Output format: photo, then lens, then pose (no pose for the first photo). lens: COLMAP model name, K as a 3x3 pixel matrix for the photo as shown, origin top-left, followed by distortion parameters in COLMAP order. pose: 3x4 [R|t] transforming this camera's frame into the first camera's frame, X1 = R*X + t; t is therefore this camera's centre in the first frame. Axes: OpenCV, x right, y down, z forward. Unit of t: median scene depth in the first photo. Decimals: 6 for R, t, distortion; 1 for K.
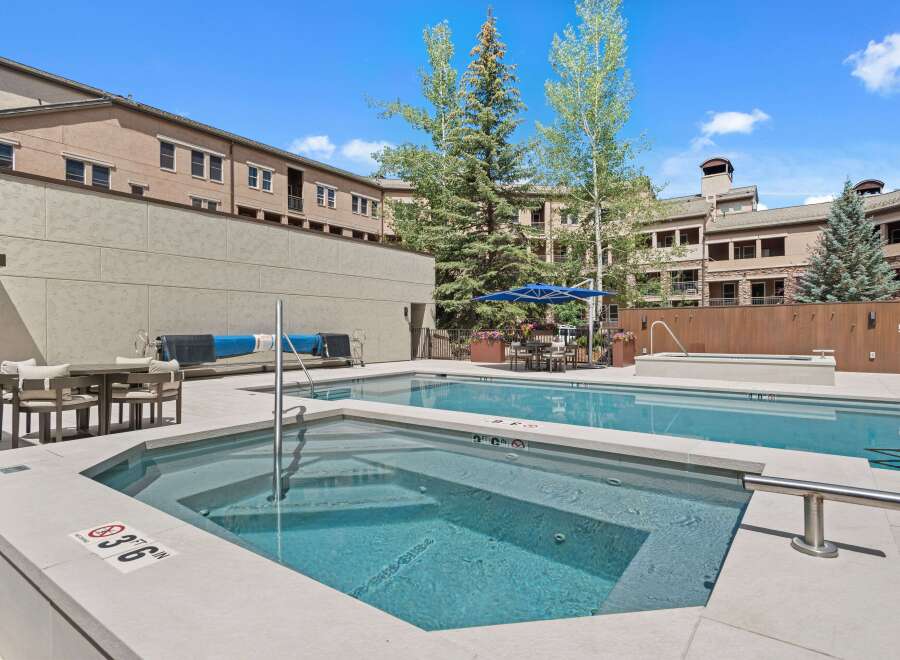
lens RADIAL K [[497.1, 0, 450.0], [0, 497.1, 330.0], [0, 0, 1]] dist [0.036777, -0.024799]
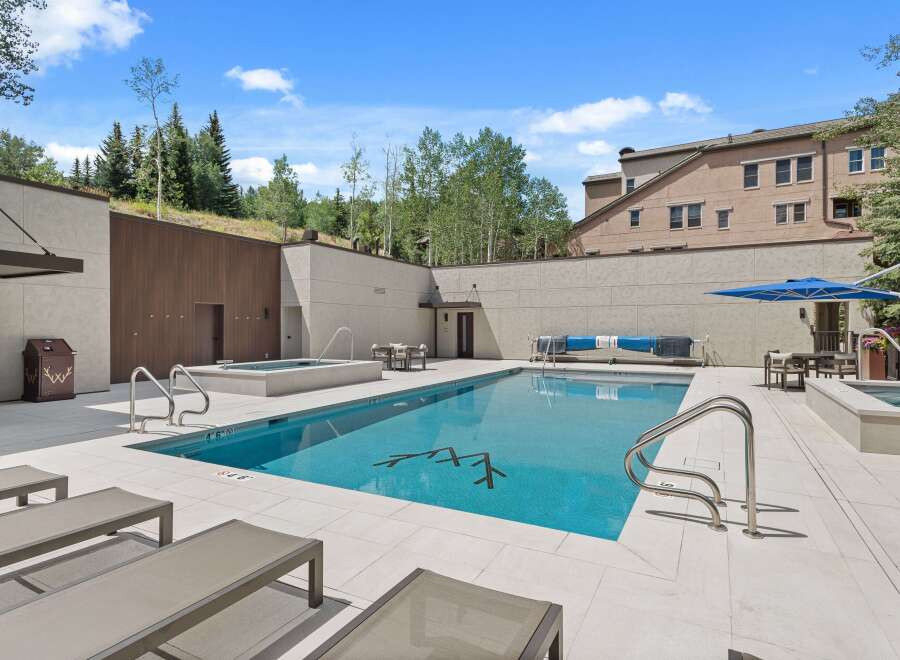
lens RADIAL K [[497.1, 0, 450.0], [0, 497.1, 330.0], [0, 0, 1]] dist [0.036777, -0.024799]
pose [[0.140466, 0.007736, -0.990055, 0.429271], [-0.000634, 0.999970, 0.007724, -0.008399], [0.990085, -0.000458, 0.140467, 0.160269]]
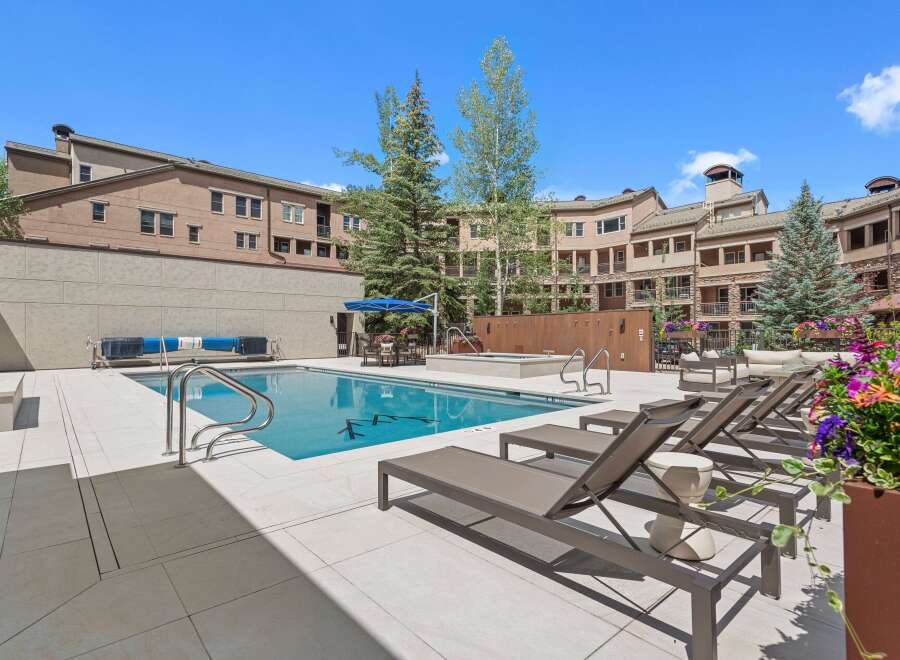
lens RADIAL K [[465.6, 0, 454.7], [0, 465.6, 331.8], [0, 0, 1]] dist [0.019114, -0.001298]
pose [[0.976445, -0.000828, -0.215763, 0.292370], [0.000232, 0.999996, -0.002784, -0.001201], [0.215765, 0.002668, 0.976442, -0.063639]]
